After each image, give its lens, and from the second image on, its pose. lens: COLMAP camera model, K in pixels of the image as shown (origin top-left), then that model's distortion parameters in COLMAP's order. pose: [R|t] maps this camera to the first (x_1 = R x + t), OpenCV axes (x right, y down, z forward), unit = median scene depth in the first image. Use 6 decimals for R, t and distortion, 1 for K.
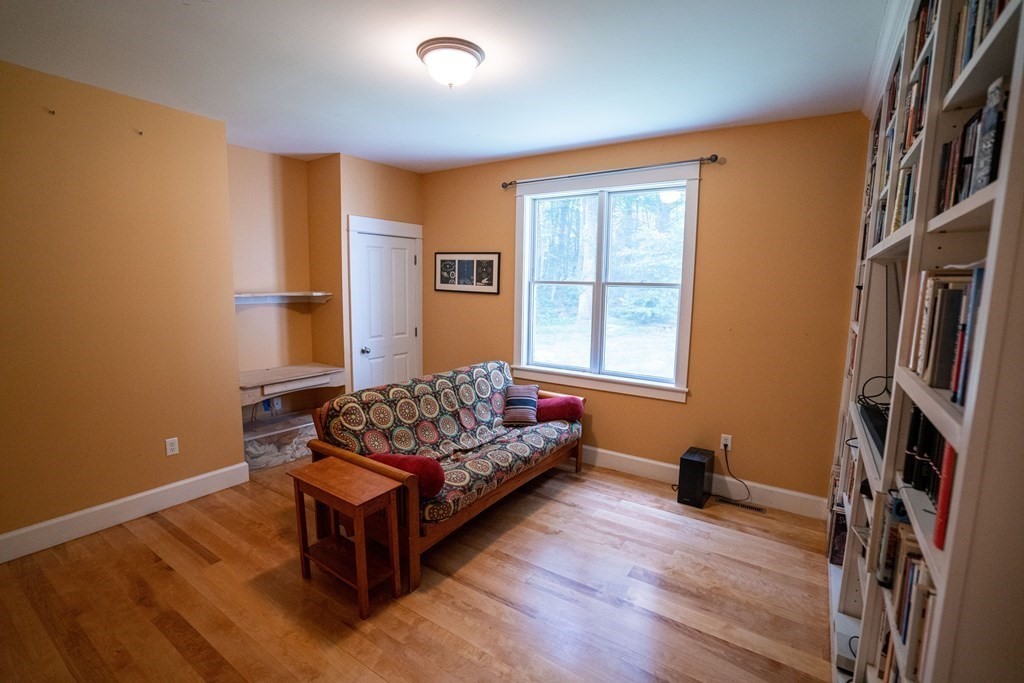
lens RADIAL K [[468.5, 0, 506.9], [0, 468.5, 338.9], [0, 0, 1]] dist [-0.051204, 0.015810]
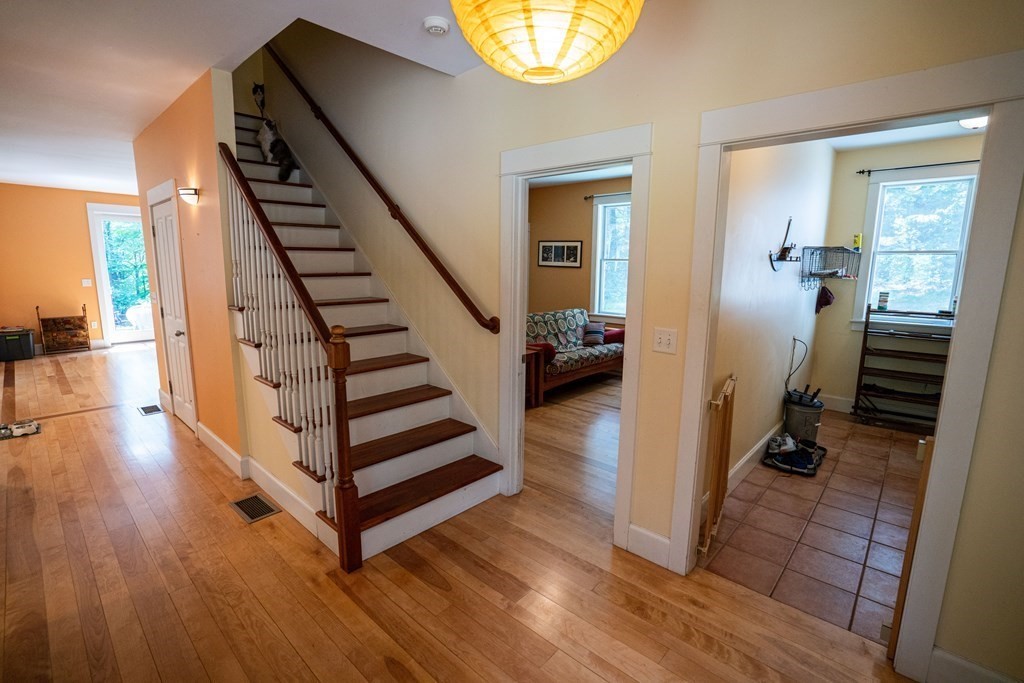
lens RADIAL K [[468.5, 0, 504.4], [0, 468.5, 335.3], [0, 0, 1]] dist [-0.051204, 0.015810]
pose [[0.986988, 0.017929, -0.159790, -0.019037], [-0.013574, 0.999507, 0.028305, 0.104319], [0.160219, -0.025768, 0.986745, -0.681901]]
